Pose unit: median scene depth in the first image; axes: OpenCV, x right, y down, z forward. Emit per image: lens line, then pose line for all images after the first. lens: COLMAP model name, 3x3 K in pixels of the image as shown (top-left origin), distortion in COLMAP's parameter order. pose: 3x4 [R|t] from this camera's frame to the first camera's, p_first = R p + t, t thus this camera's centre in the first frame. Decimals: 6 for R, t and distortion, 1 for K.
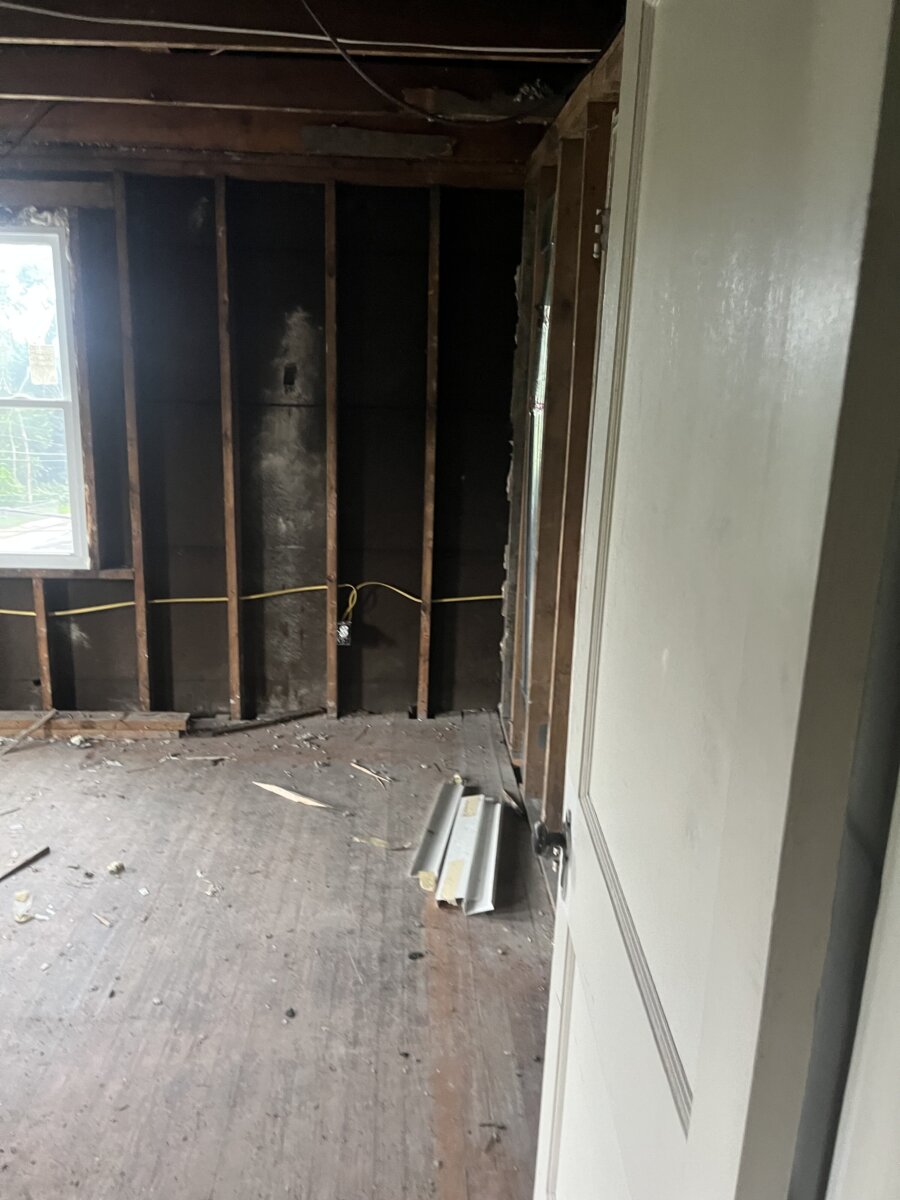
lens RADIAL K [[917.7, 0, 447.9], [0, 917.7, 587.1], [0, 0, 1]] dist [0.070362, -0.096533]
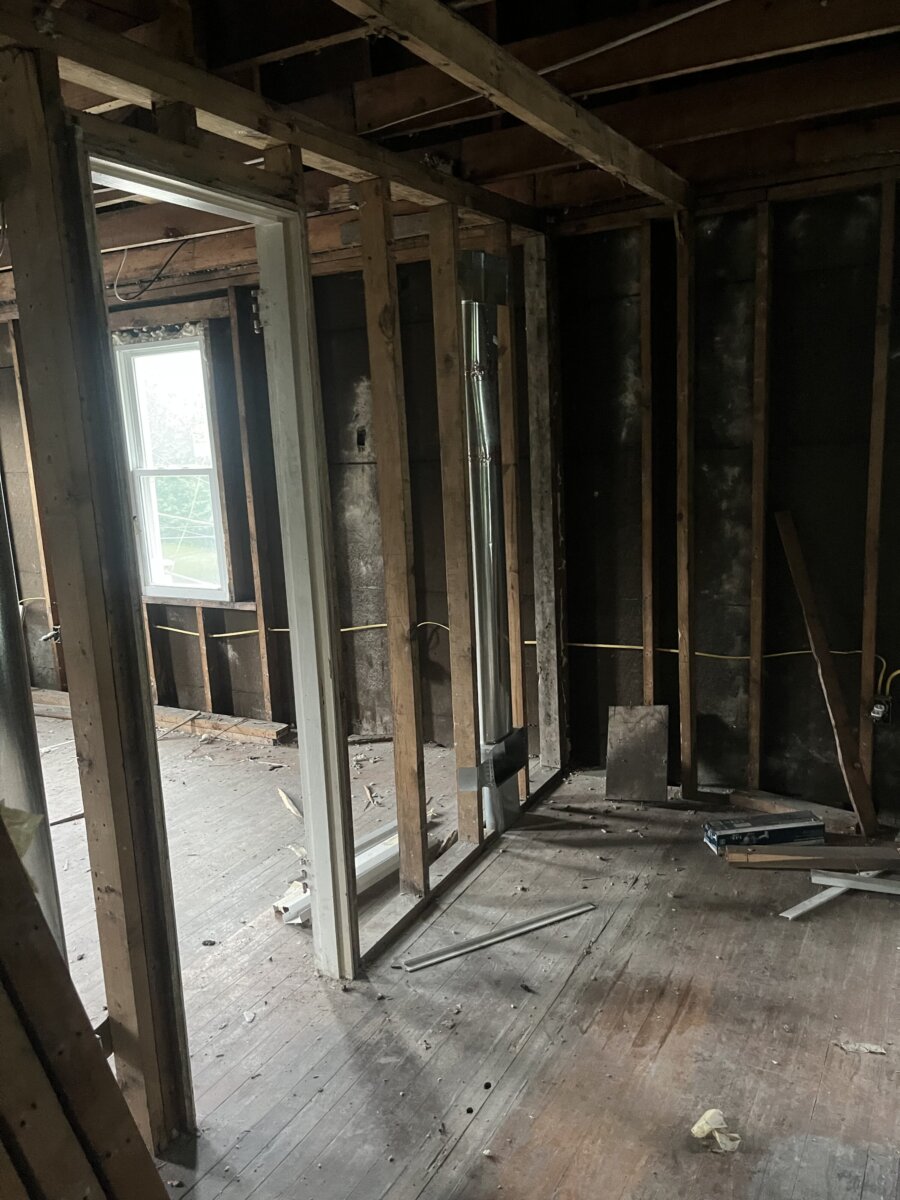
lens RADIAL K [[917.7, 0, 448.1], [0, 917.7, 592.4], [0, 0, 1]] dist [0.070362, -0.096533]
pose [[0.845204, 0.027906, -0.533714, 0.522010], [-0.049557, 0.998426, -0.026276, -0.013290], [0.532141, 0.048658, 0.845257, 0.103989]]
